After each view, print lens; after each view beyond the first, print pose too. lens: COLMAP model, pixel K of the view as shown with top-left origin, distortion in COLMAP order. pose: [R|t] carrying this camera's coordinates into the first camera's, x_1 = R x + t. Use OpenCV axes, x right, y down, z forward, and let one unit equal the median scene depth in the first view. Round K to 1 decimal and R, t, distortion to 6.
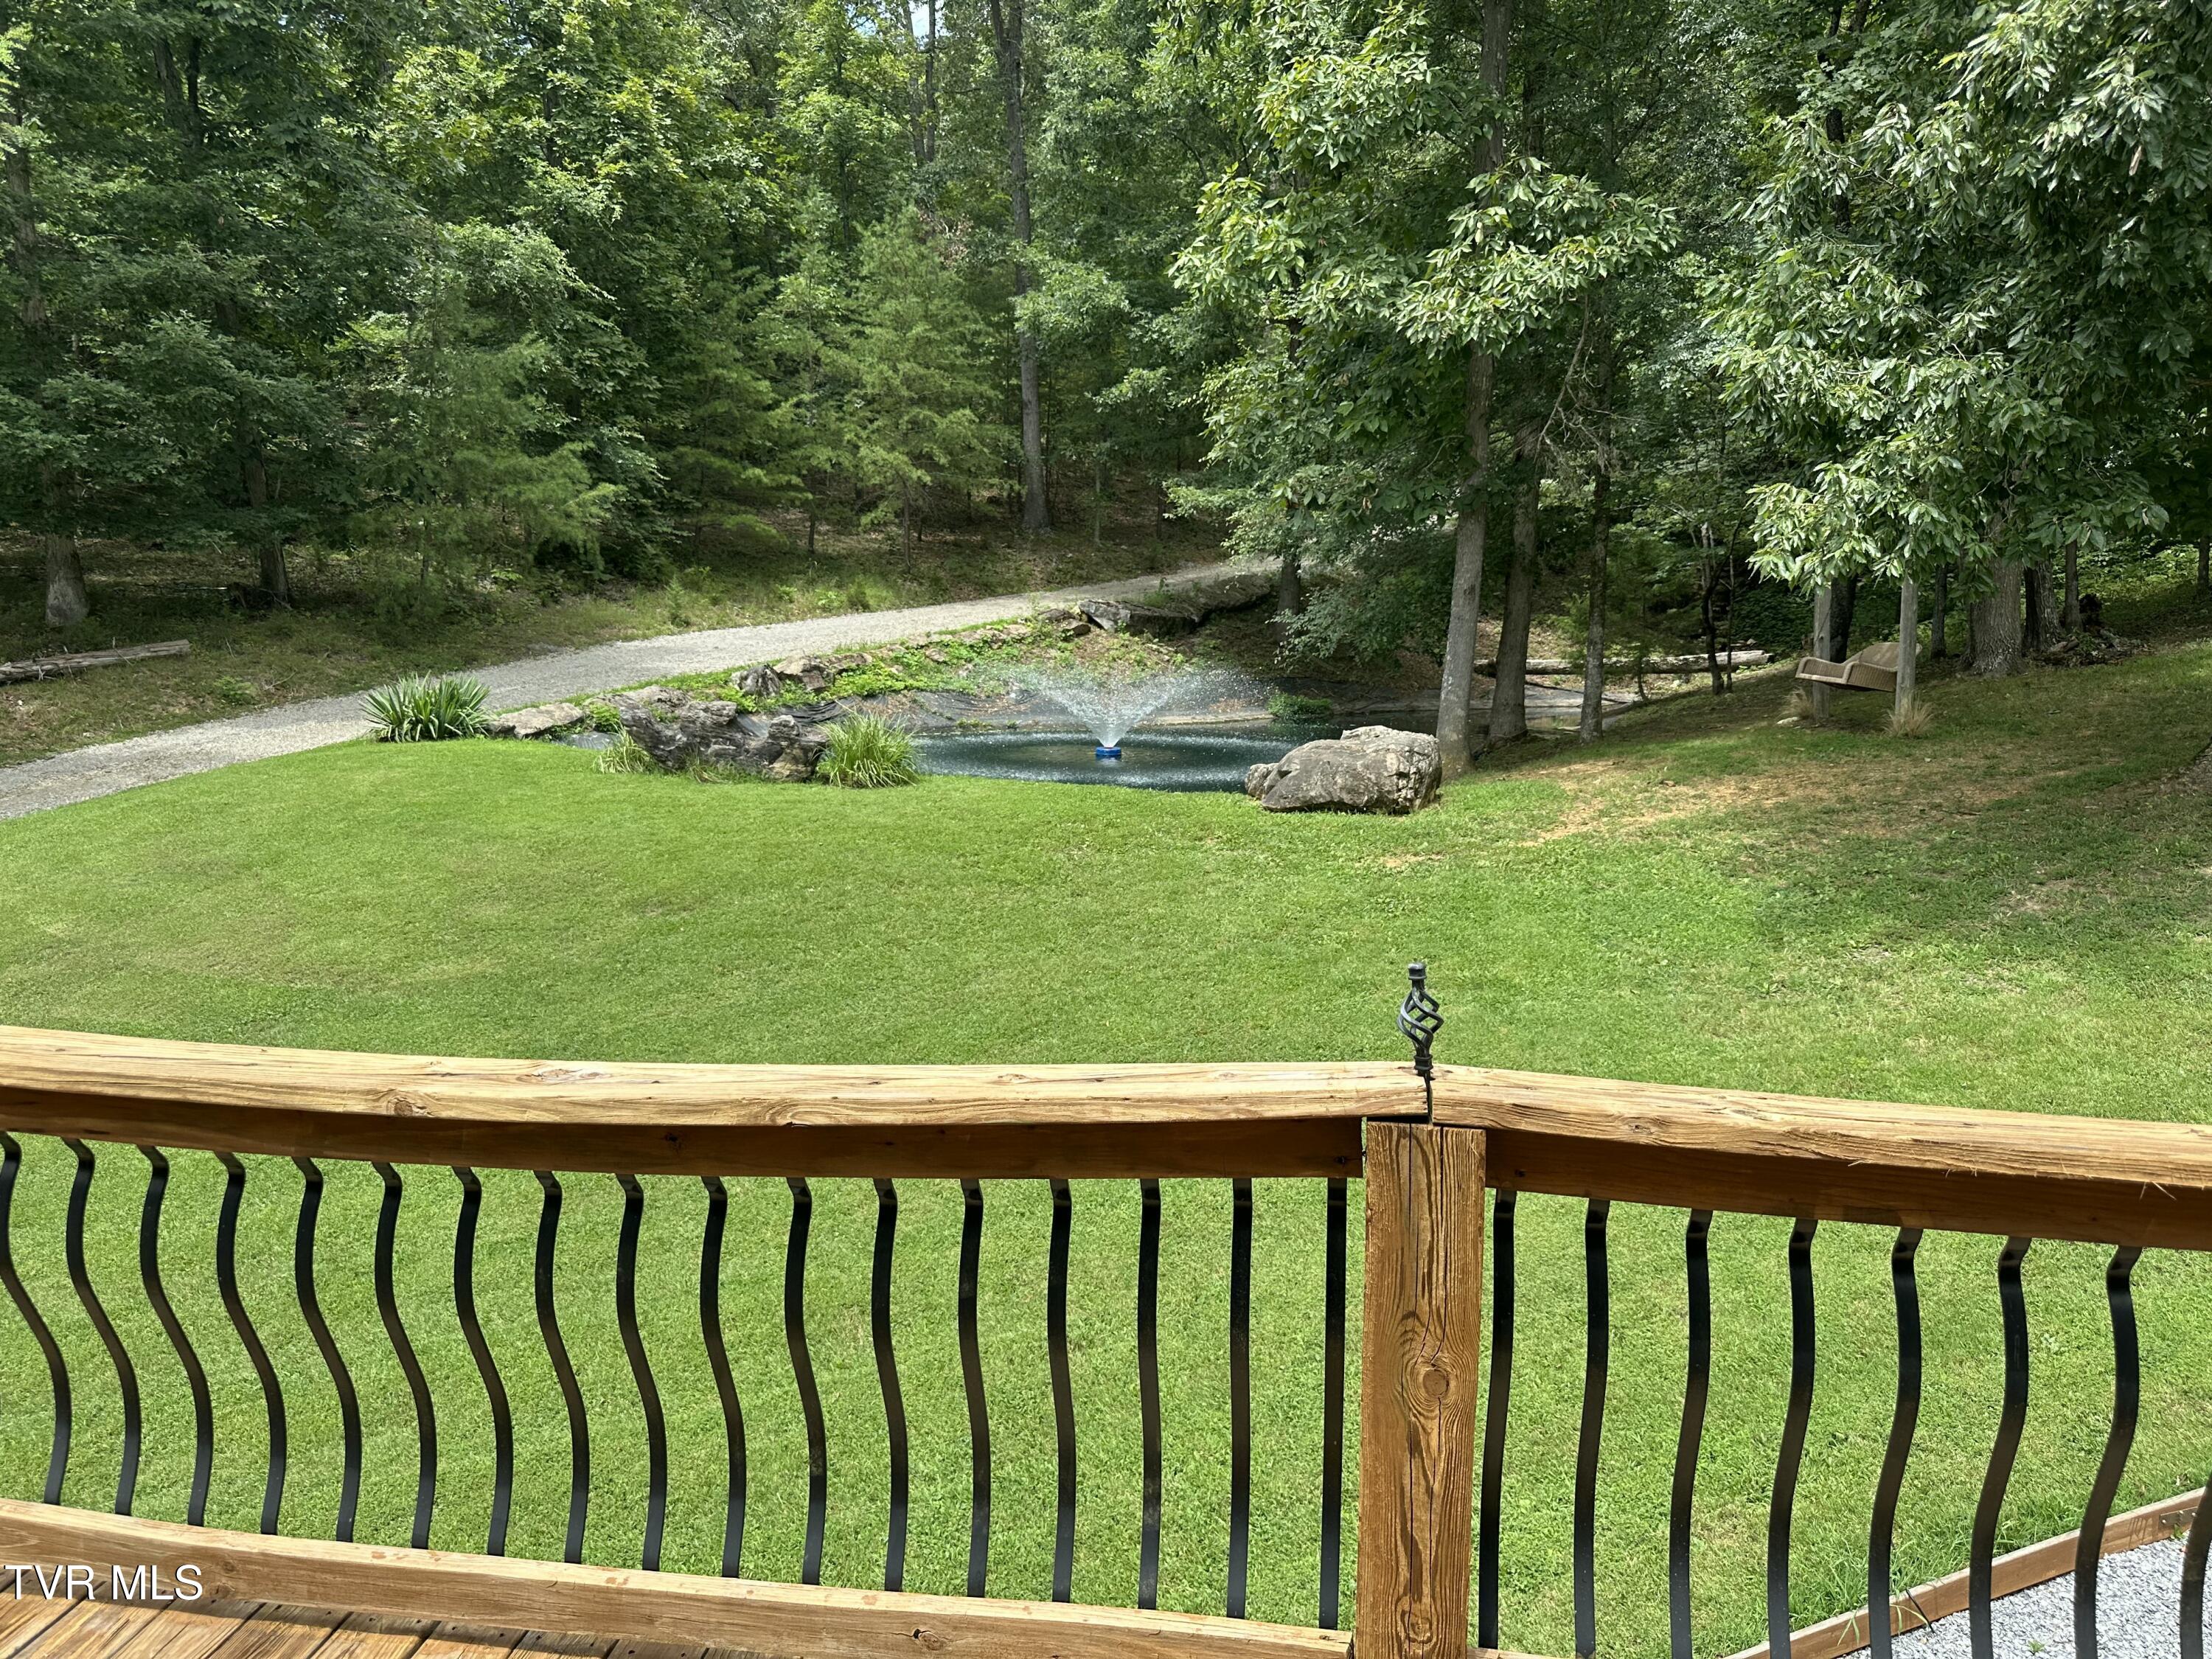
lens RADIAL K [[1569.4, 0, 1106.0], [0, 1569.4, 829.5], [0, 0, 1]] dist [0.059900, -0.078890]
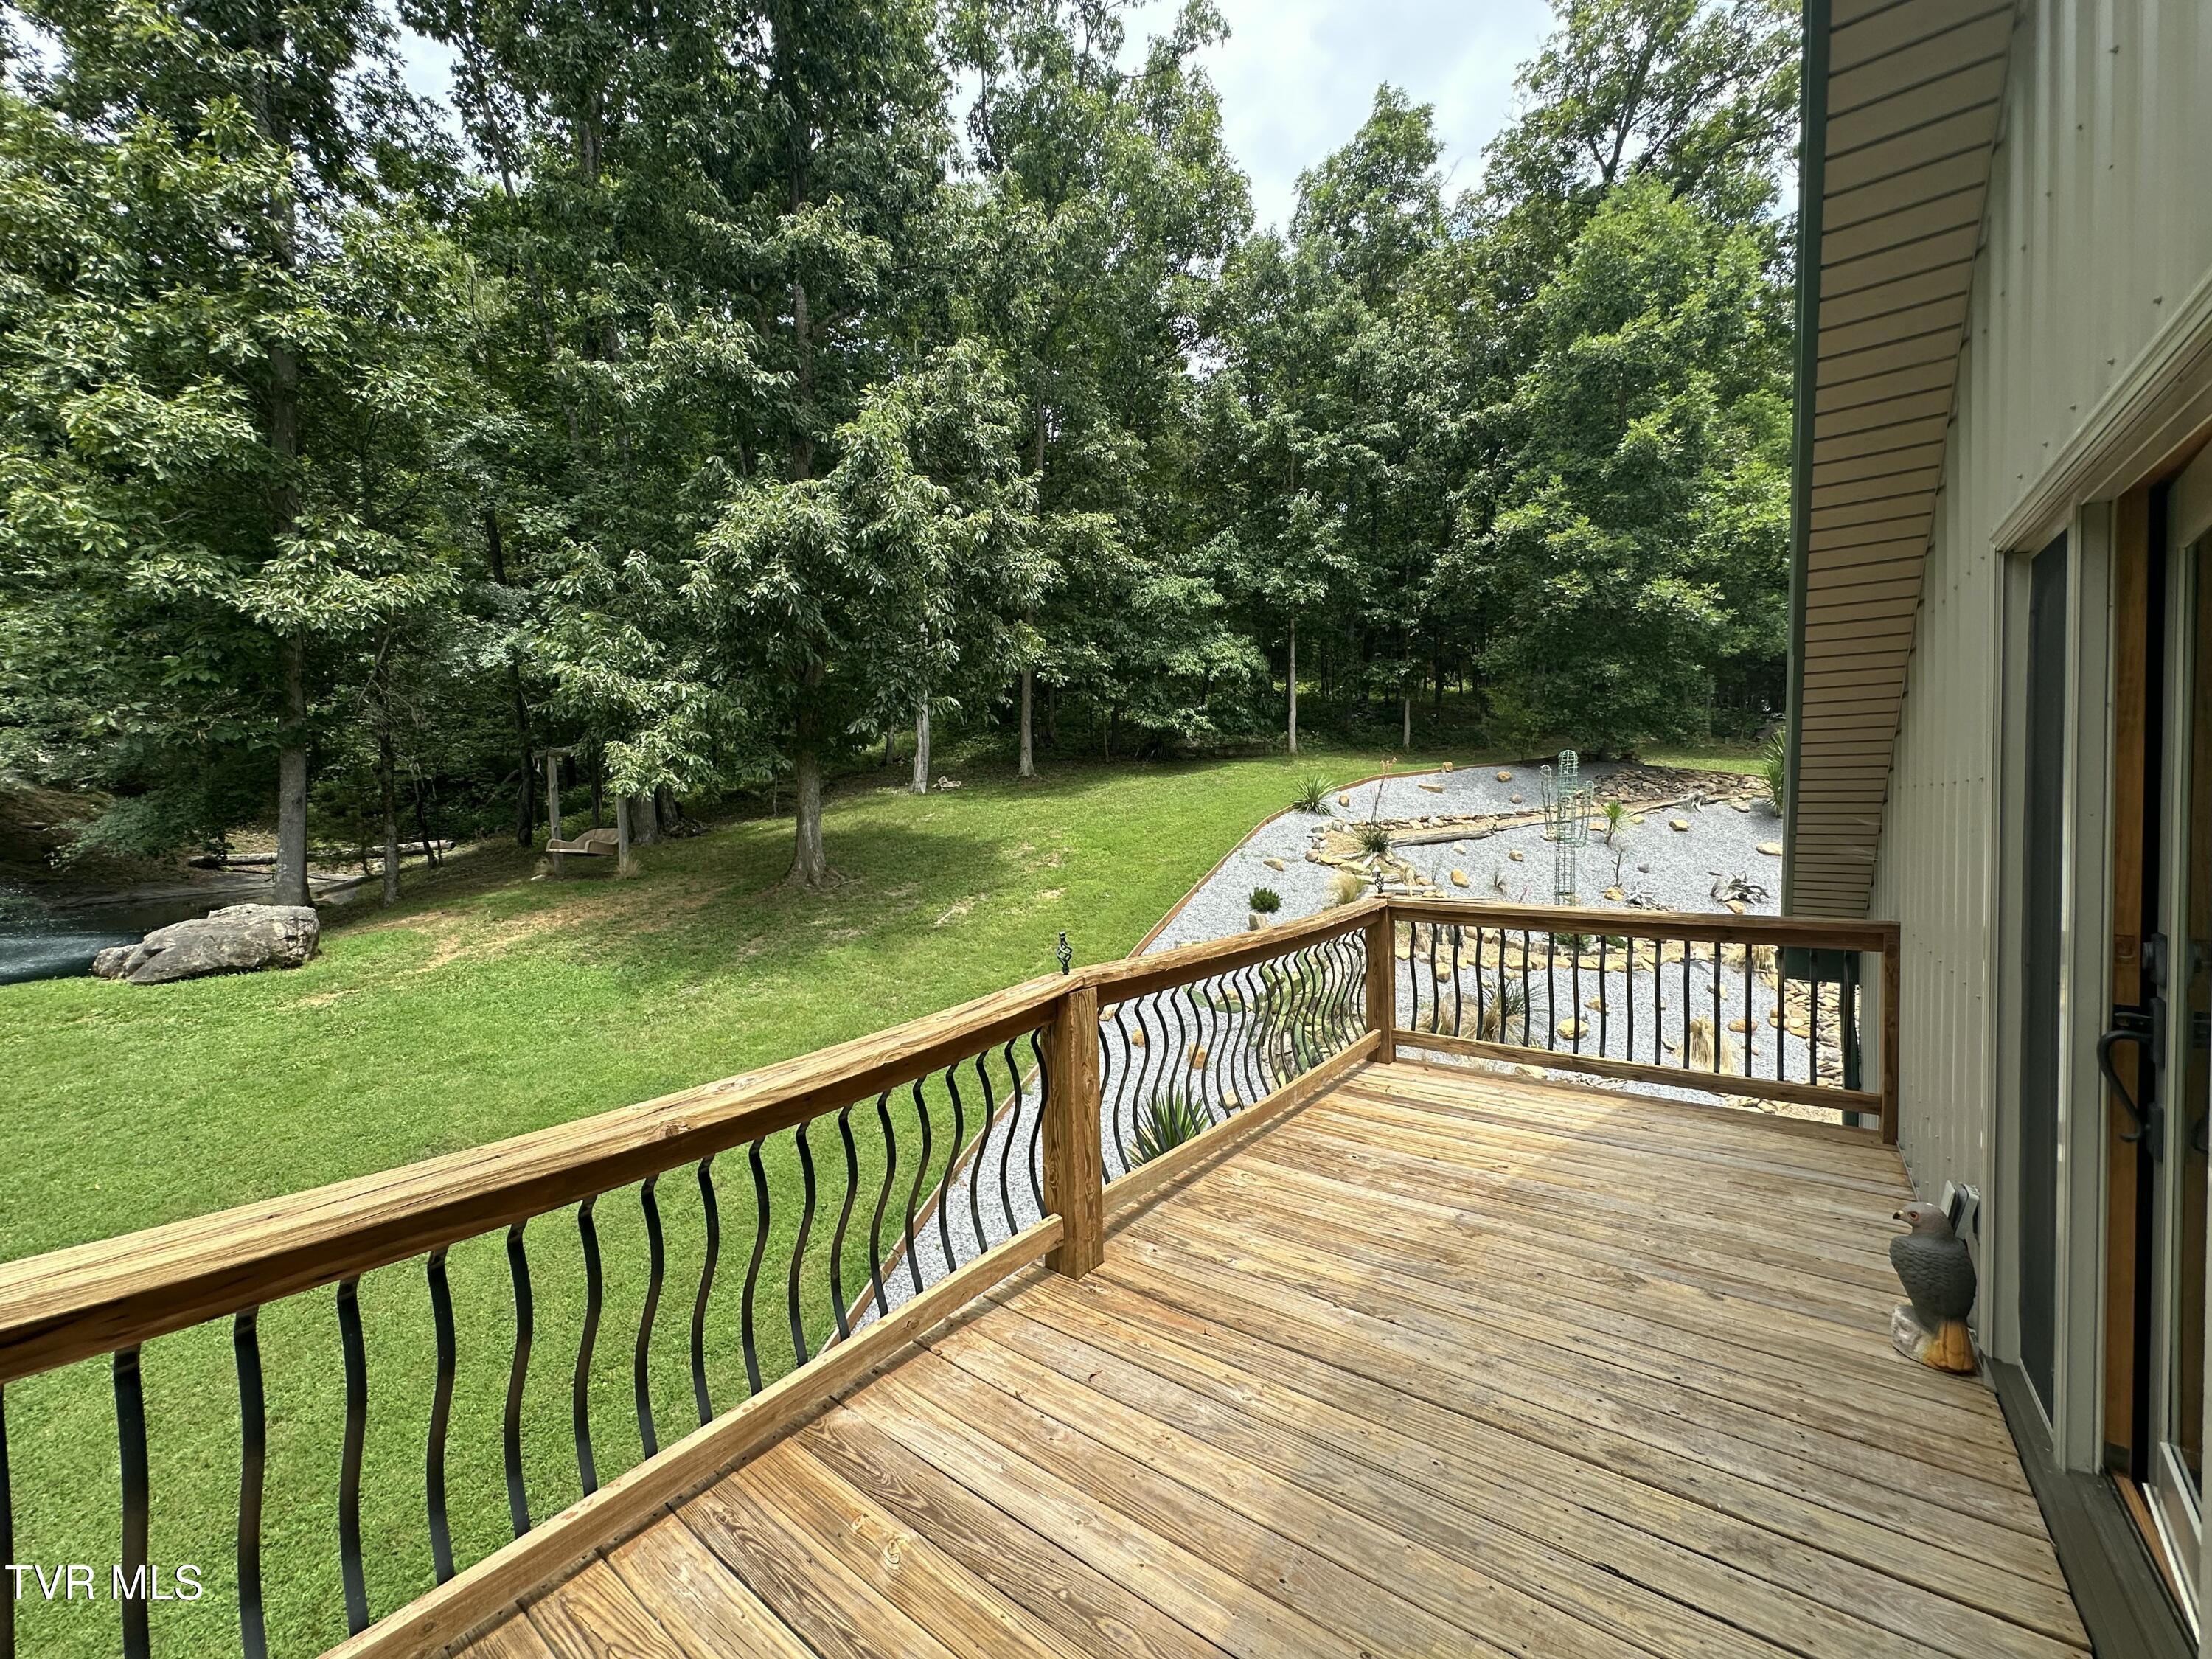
lens RADIAL K [[888.0, 0, 1106.0], [0, 888.0, 829.5], [0, 0, 1]] dist [-0.002360, 0.000263]
pose [[0.468379, -0.037795, 0.882719, -0.148182], [0.141065, 0.989467, -0.032485, -0.003532], [-0.872194, 0.139736, 0.468777, 0.030145]]
